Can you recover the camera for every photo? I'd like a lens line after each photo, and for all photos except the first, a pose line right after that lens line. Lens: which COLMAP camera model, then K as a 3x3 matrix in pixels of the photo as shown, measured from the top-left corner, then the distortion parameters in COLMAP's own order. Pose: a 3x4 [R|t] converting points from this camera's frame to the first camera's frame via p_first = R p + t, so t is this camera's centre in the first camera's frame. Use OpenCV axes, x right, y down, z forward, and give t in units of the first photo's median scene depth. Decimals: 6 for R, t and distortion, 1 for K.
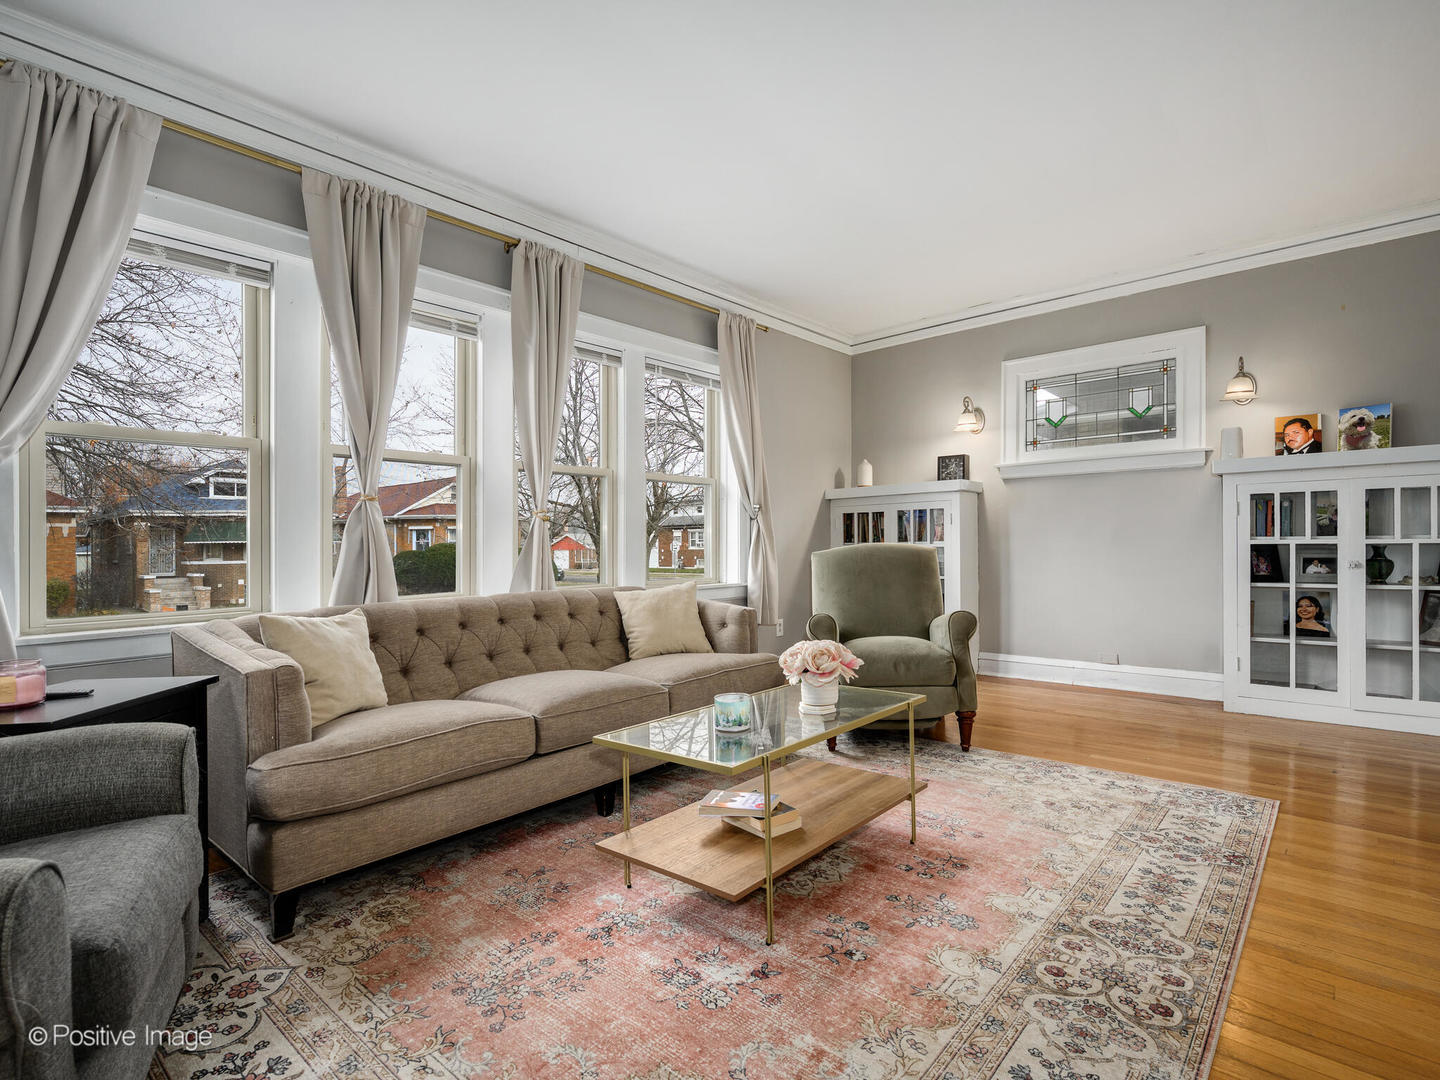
lens RADIAL K [[711.9, 0, 720.0], [0, 711.9, 540.0], [0, 0, 1]] dist [-0.000033, 0.000277]
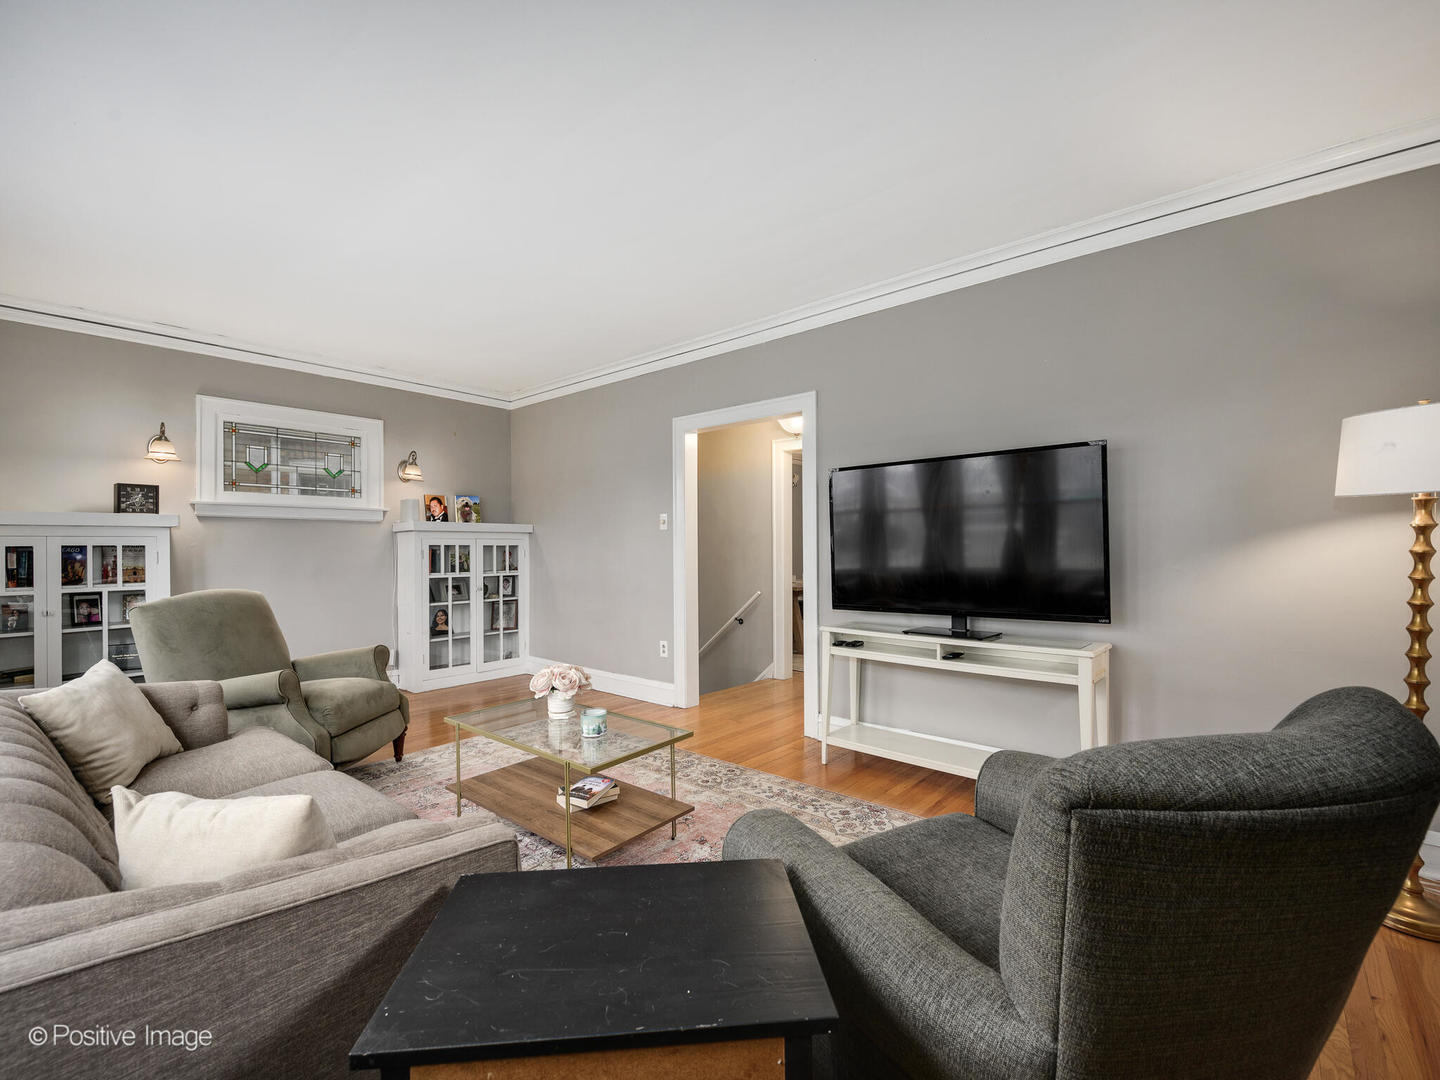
lens RADIAL K [[638.3, 0, 719.6], [0, 638.3, 558.5], [0, 0, 1]] dist [-0.000204, -0.000017]
pose [[-0.011447, -0.000654, 0.999934, -0.621089], [0.004351, 0.999990, 0.000704, -0.034682], [-0.999925, 0.004359, -0.011444, 0.403744]]
